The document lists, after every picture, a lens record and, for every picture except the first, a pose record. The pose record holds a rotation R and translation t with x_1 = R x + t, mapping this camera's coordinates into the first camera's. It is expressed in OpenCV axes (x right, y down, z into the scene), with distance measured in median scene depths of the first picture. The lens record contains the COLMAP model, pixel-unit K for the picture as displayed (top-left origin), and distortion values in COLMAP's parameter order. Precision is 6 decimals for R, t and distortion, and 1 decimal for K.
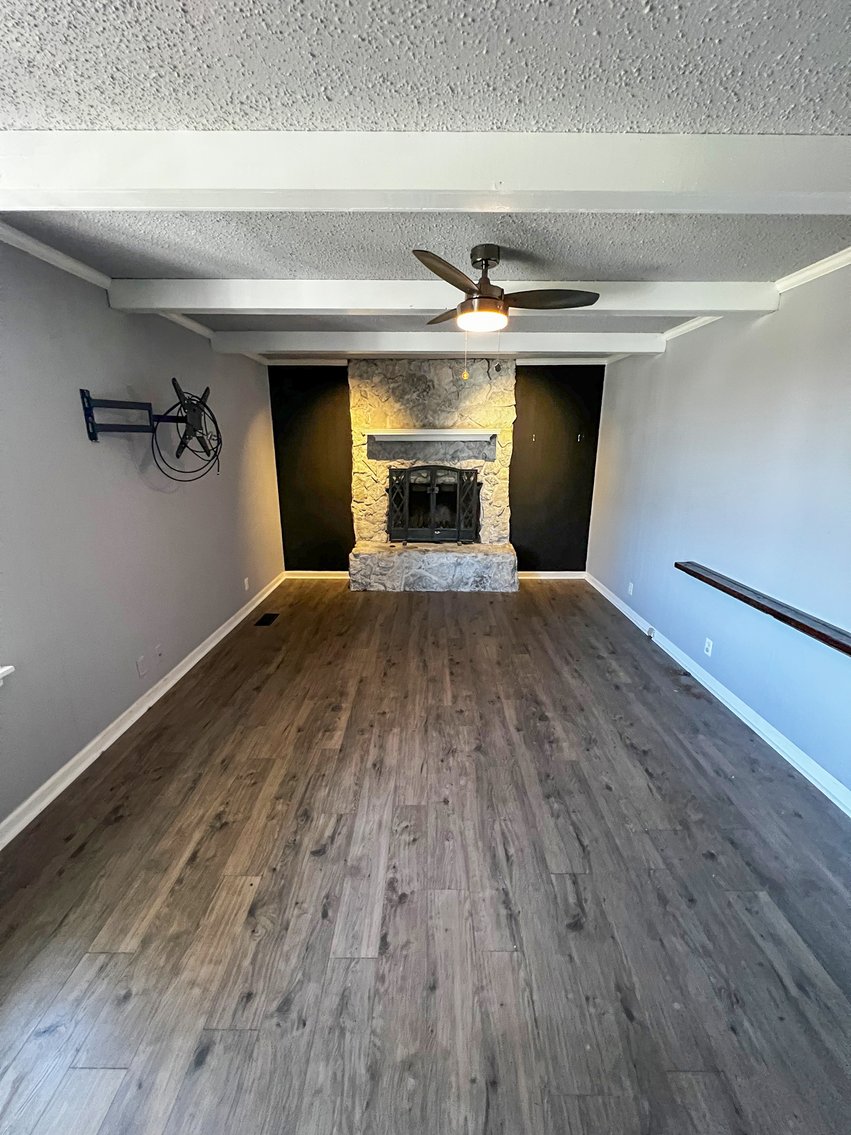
lens RADIAL K [[450.8, 0, 423.4], [0, 450.8, 564.8], [0, 0, 1]] dist [0.000172, 0.000220]
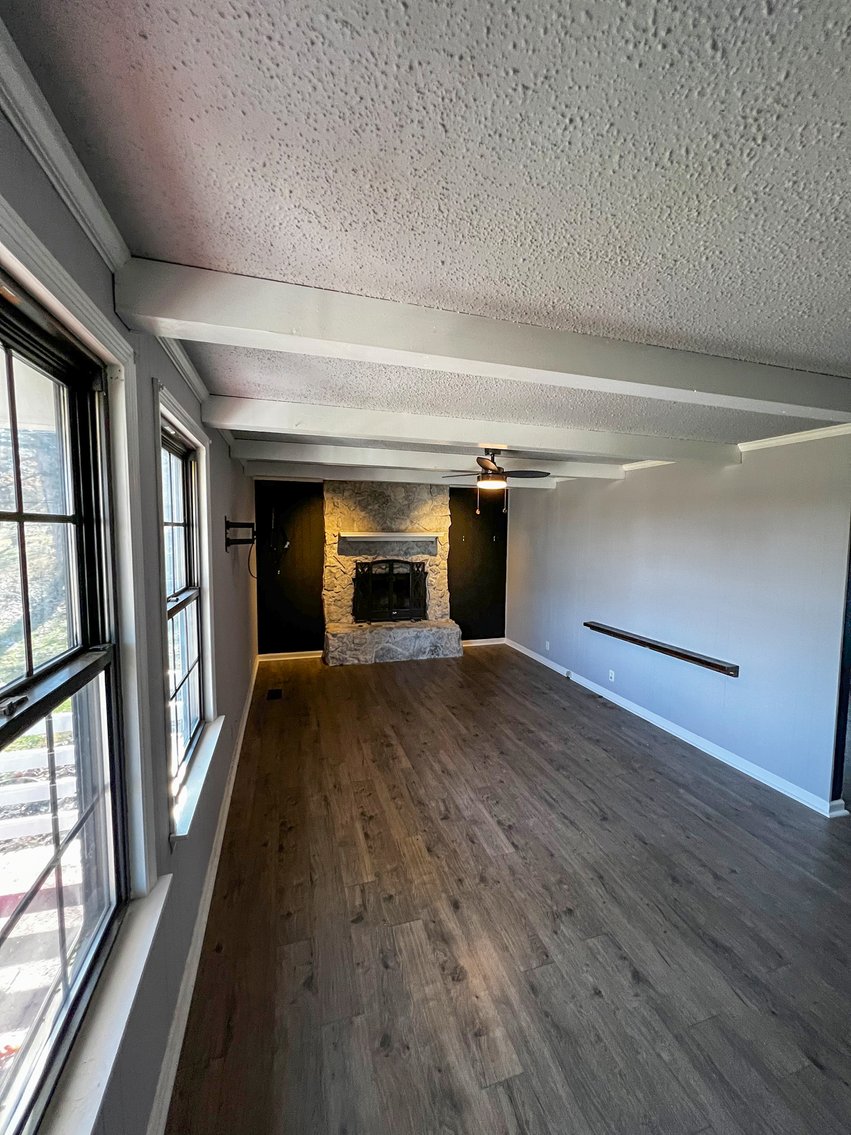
lens RADIAL K [[450.8, 0, 423.1], [0, 450.8, 567.3], [0, 0, 1]] dist [0.000172, 0.000220]
pose [[0.954854, -0.016761, 0.296602, -0.363186], [0.069683, 0.983189, -0.168769, 0.026339], [-0.288787, 0.181818, 0.939970, -0.279118]]
